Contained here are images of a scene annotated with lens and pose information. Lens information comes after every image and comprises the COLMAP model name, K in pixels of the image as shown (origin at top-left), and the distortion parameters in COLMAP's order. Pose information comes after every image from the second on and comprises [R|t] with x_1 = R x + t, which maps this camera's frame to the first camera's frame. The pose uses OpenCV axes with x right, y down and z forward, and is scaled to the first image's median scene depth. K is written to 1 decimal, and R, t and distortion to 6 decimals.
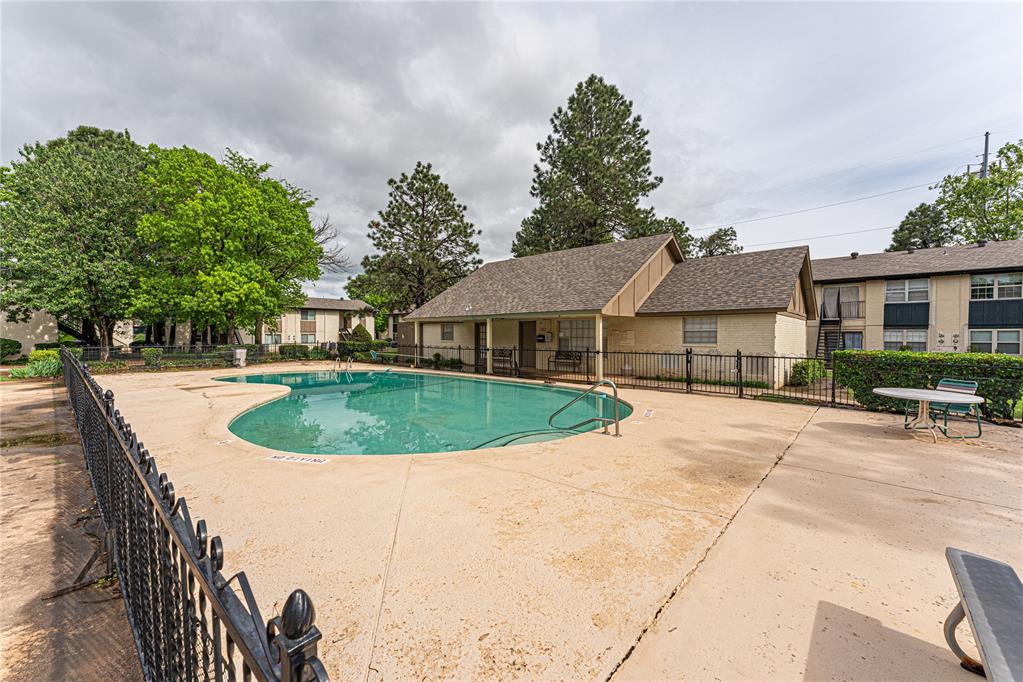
lens RADIAL K [[415.1, 0, 511.3], [0, 415.1, 341.7], [0, 0, 1]] dist [0.002061, -0.000300]
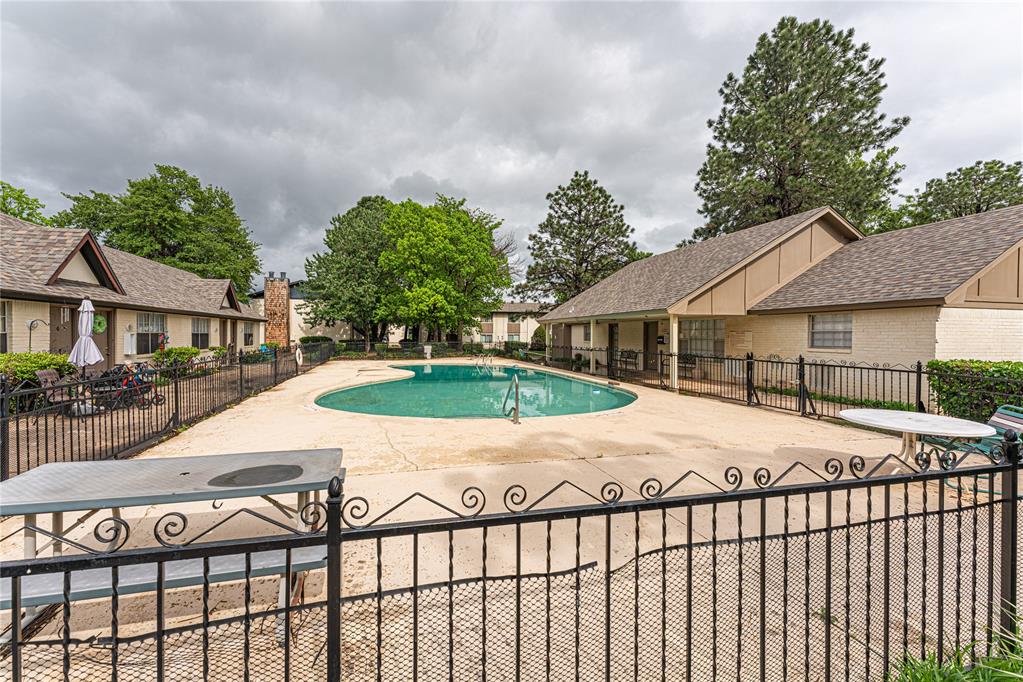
lens RADIAL K [[415.1, 0, 479.8], [0, 415.1, 338.0], [0, 0, 1]] dist [0.002061, -0.000300]
pose [[0.825632, 0.007628, -0.564158, 0.217379], [-0.014069, 0.999876, -0.007070, 0.000032], [0.564034, 0.013775, 0.825637, -0.002495]]
